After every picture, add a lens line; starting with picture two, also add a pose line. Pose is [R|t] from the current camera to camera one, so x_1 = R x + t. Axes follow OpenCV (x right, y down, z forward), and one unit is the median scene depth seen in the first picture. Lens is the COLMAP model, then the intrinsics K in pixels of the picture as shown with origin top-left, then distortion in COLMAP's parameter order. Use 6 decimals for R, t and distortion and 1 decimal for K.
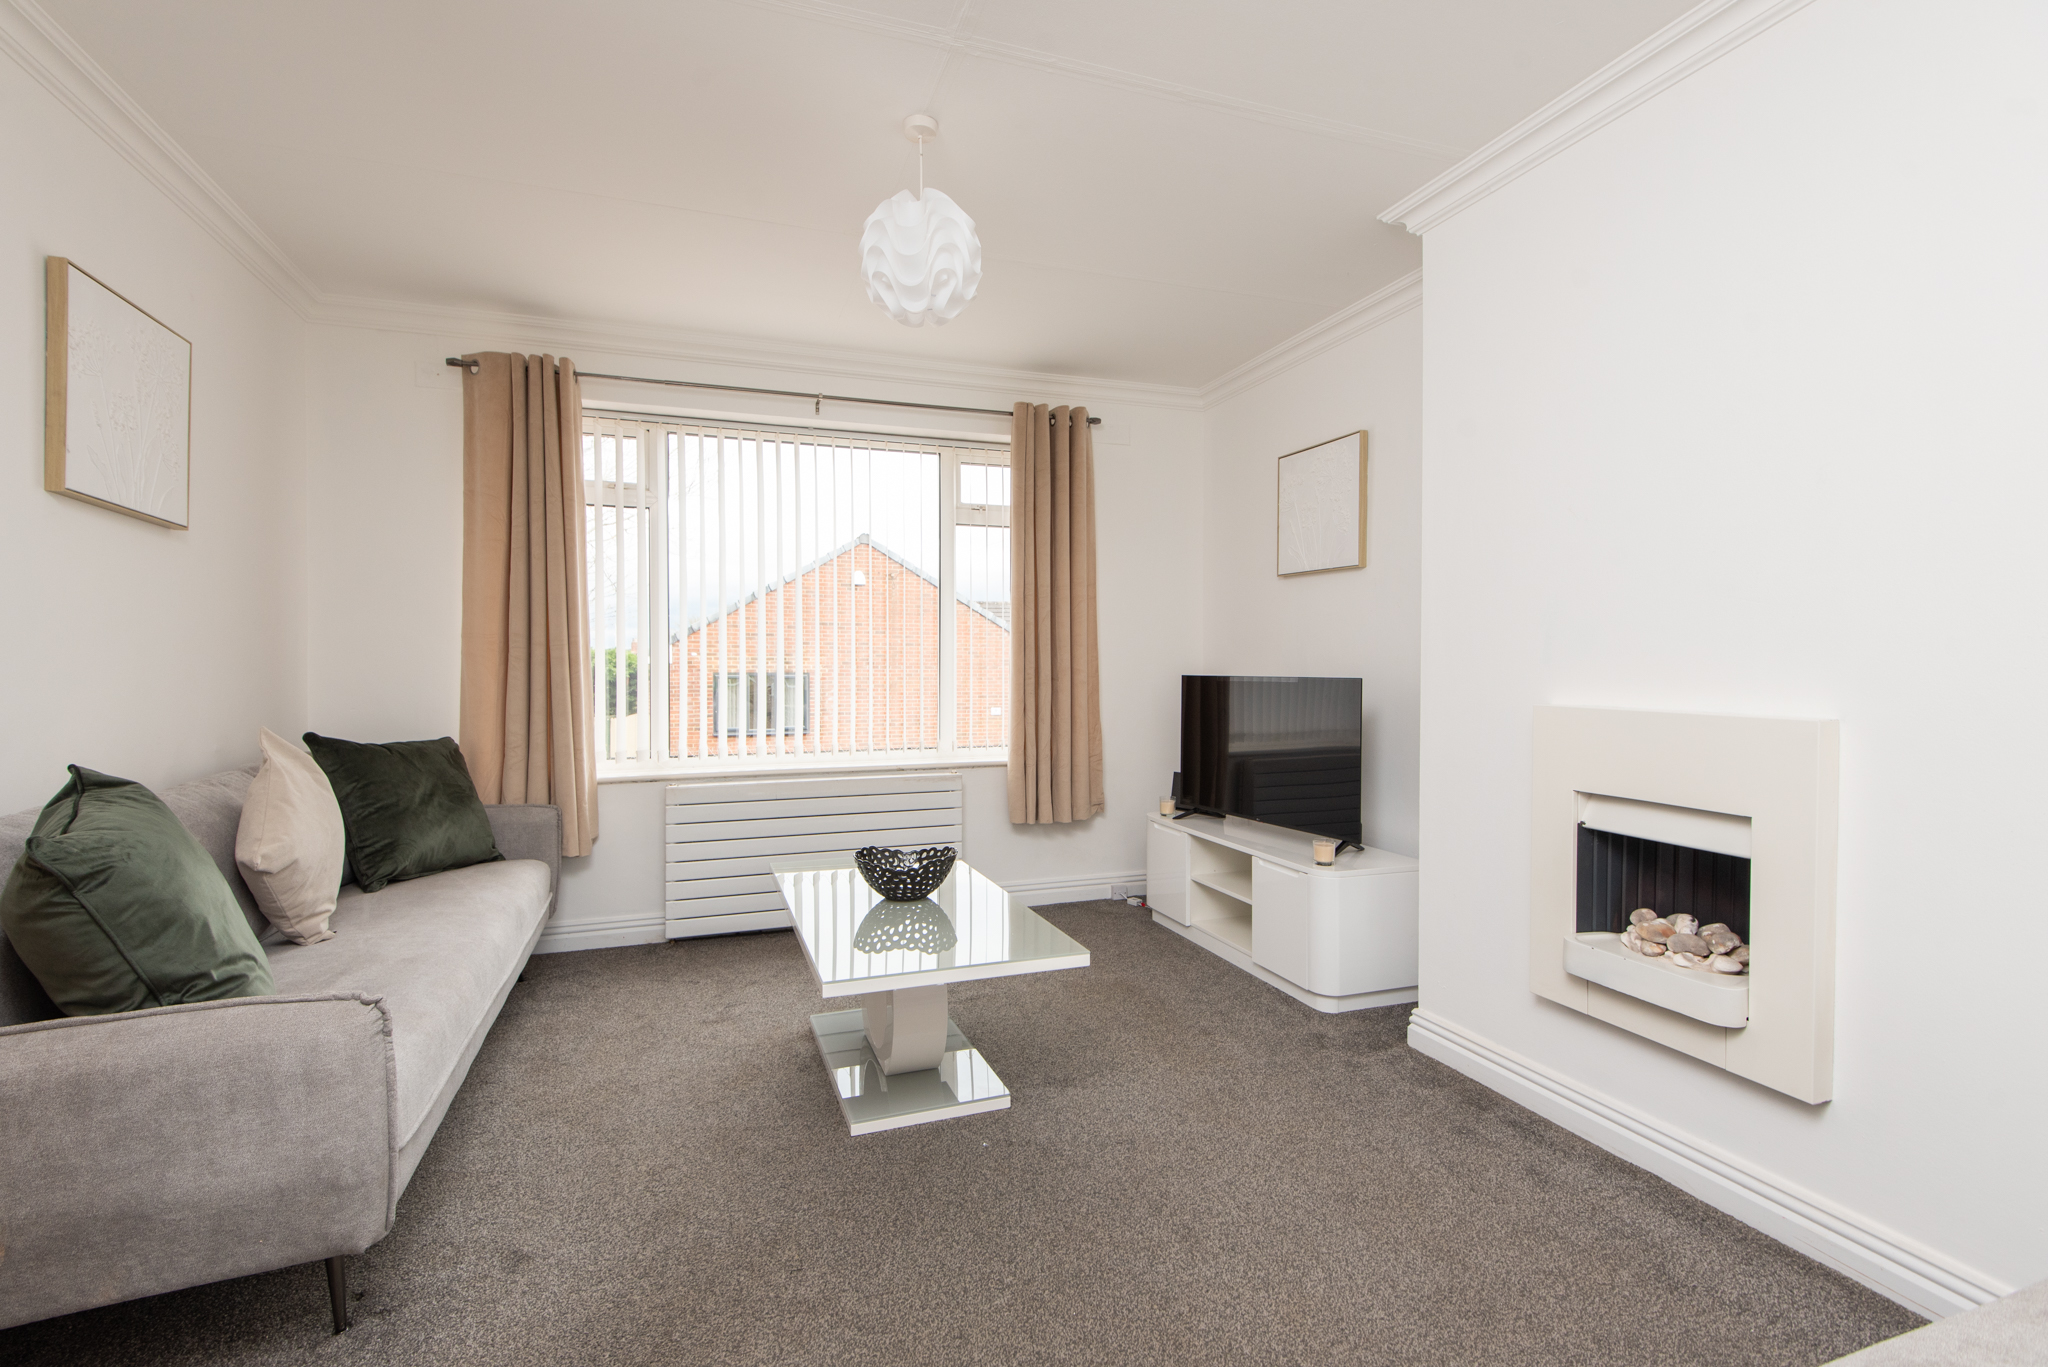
lens RADIAL K [[910.3, 0, 1024.4], [0, 910.3, 679.4], [0, 0, 1]] dist [0.028400, -0.013191]
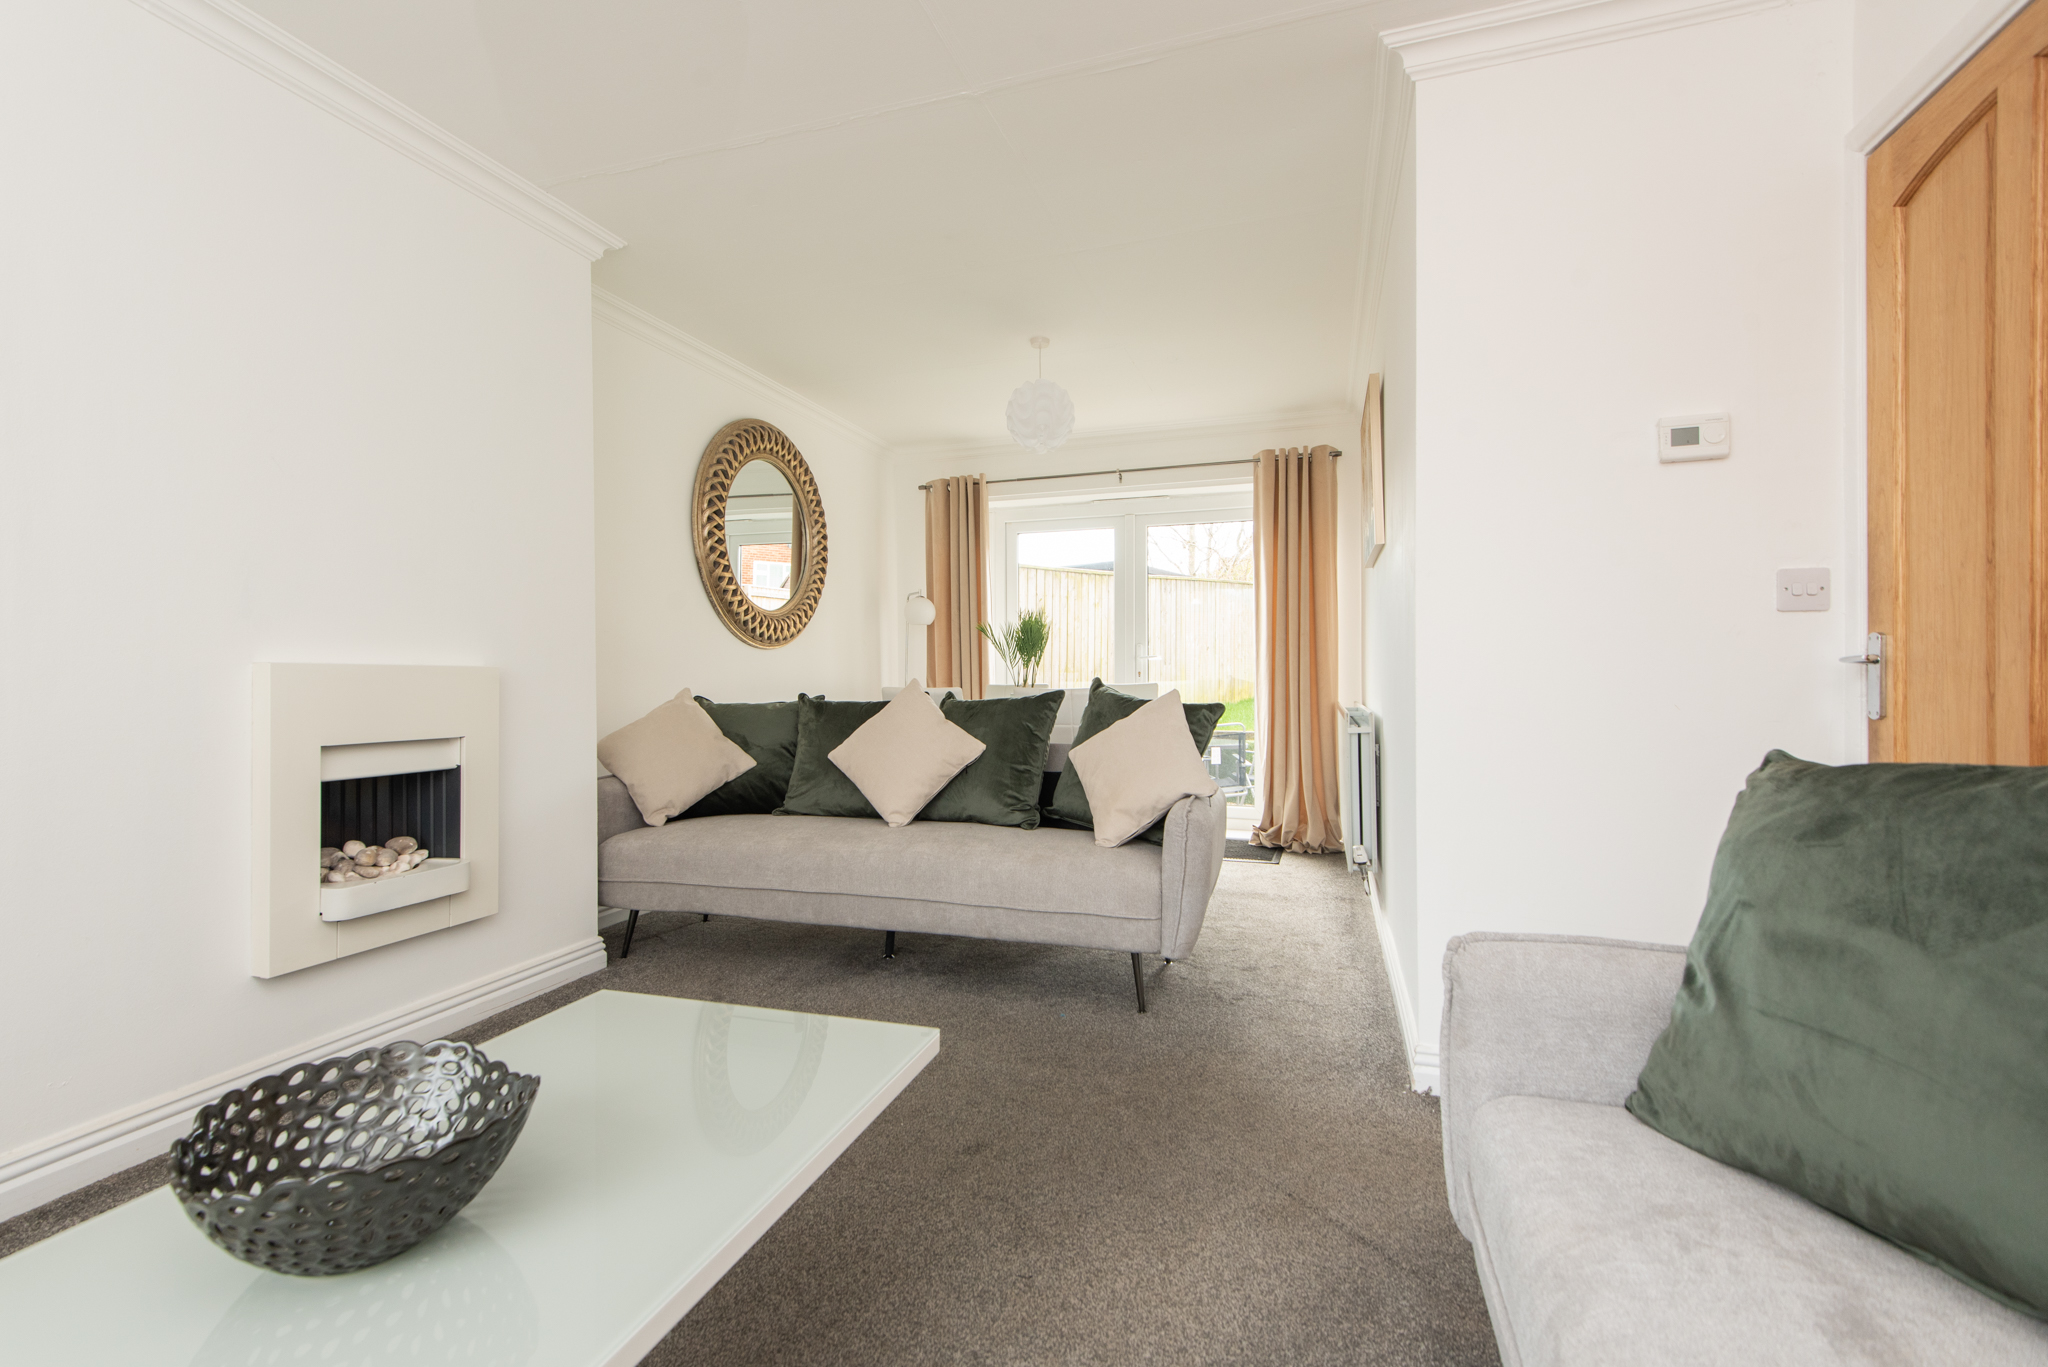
lens RADIAL K [[910.3, 0, 1010.4], [0, 910.3, 674.8], [0, 0, 1]] dist [0.028400, -0.013191]
pose [[-0.780314, 0.006299, 0.625356, -0.399340], [0.014899, 0.999853, 0.008520, 0.028517], [-0.625210, 0.015966, -0.780293, 0.845875]]
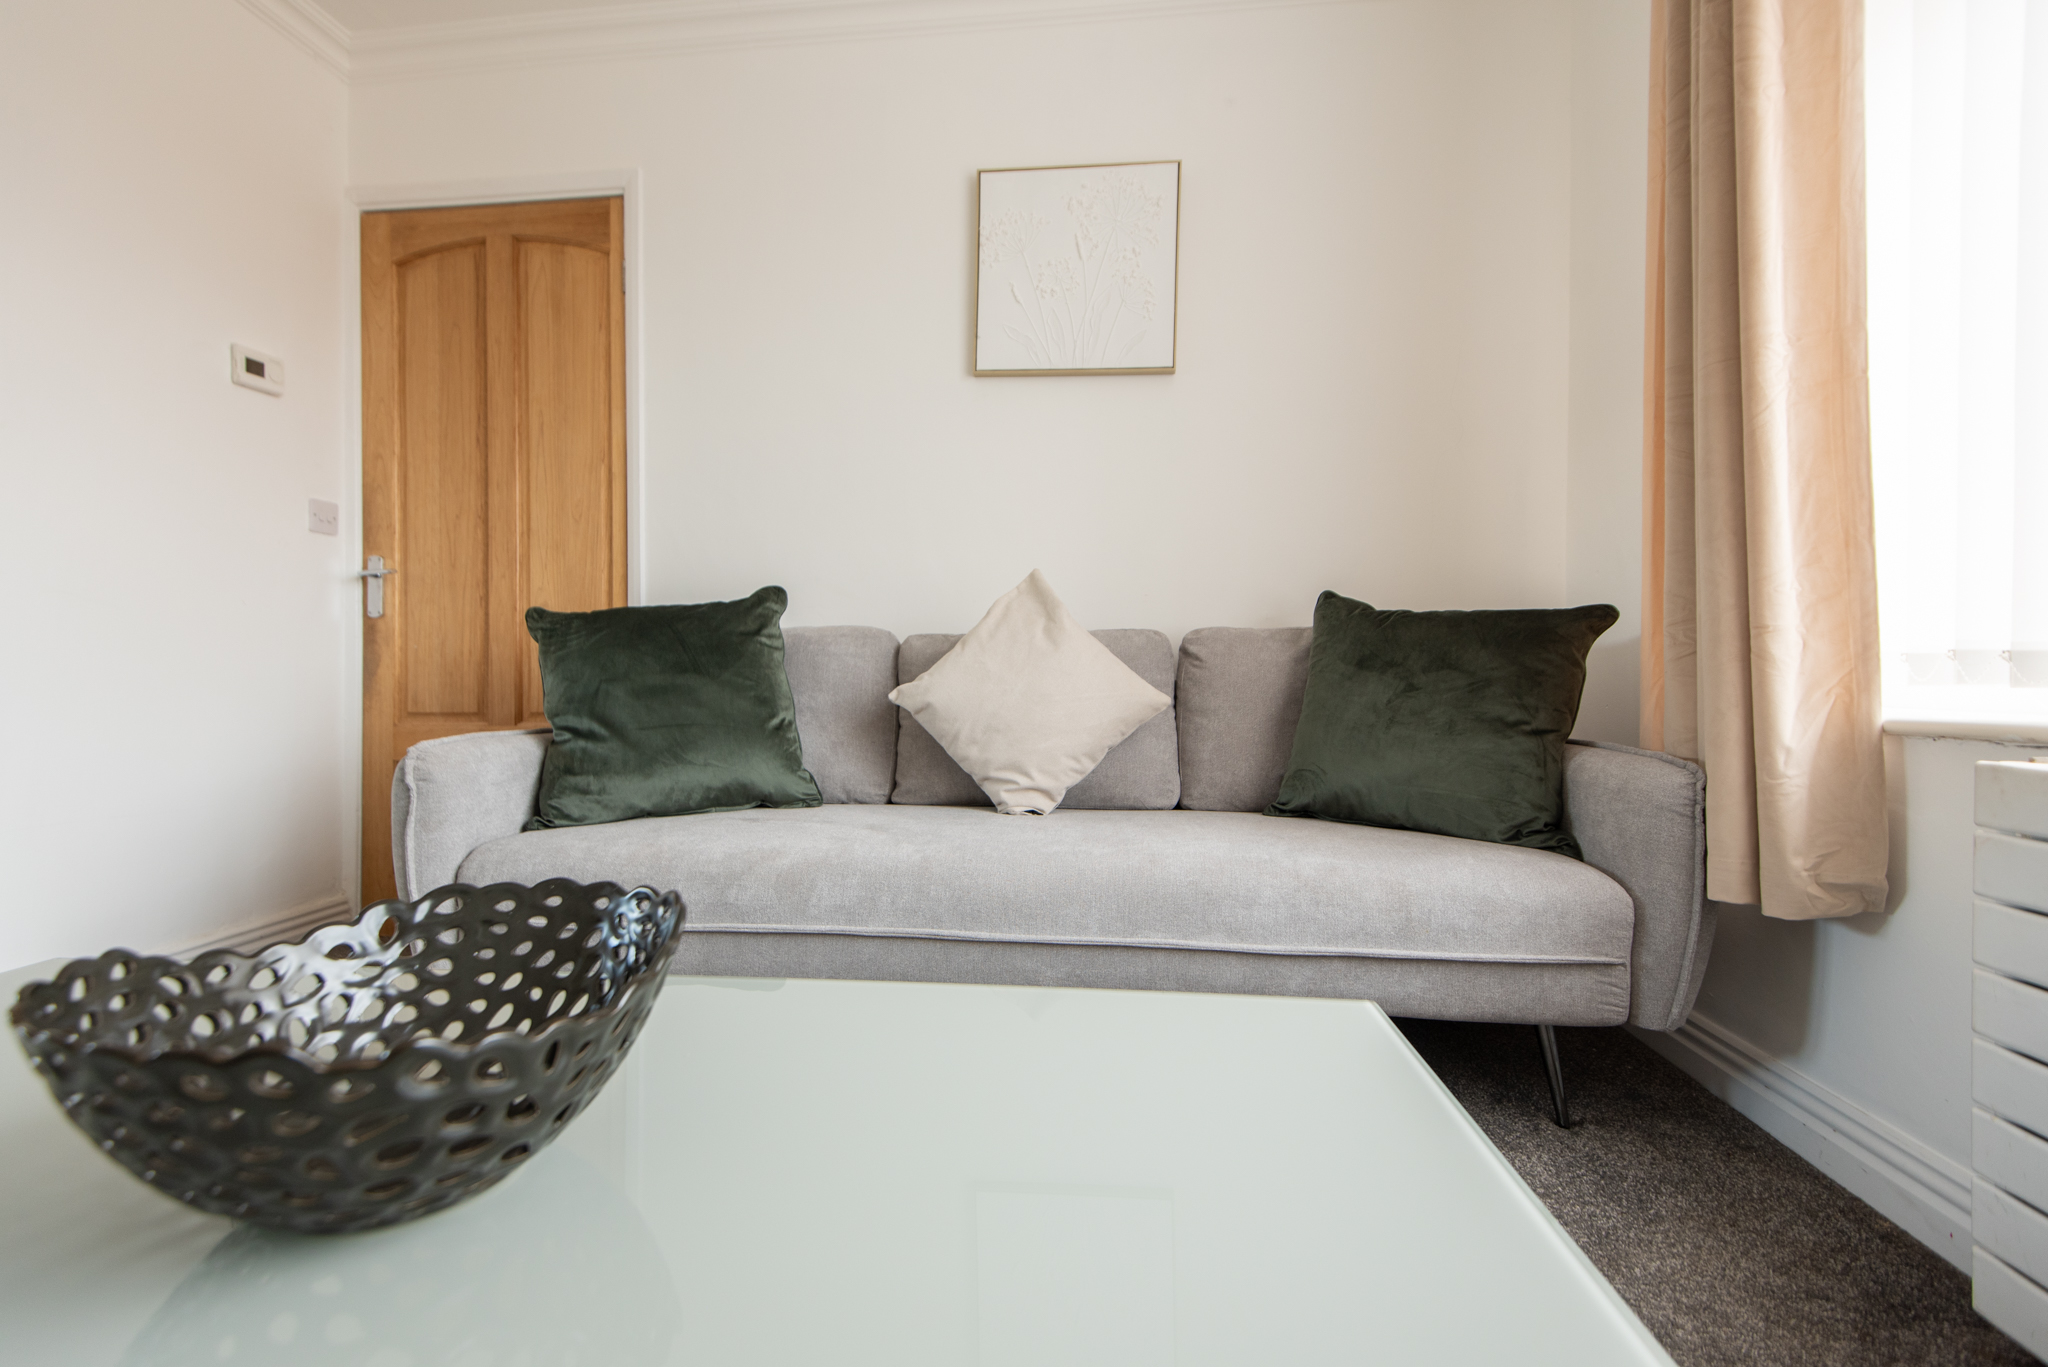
lens RADIAL K [[910.3, 0, 1013.1], [0, 910.3, 678.9], [0, 0, 1]] dist [0.028400, -0.013191]
pose [[-0.444853, 0.008706, -0.895561, -0.013389], [-0.012474, 0.999796, 0.015916, 0.097651], [0.895517, 0.018252, -0.444654, 0.919719]]
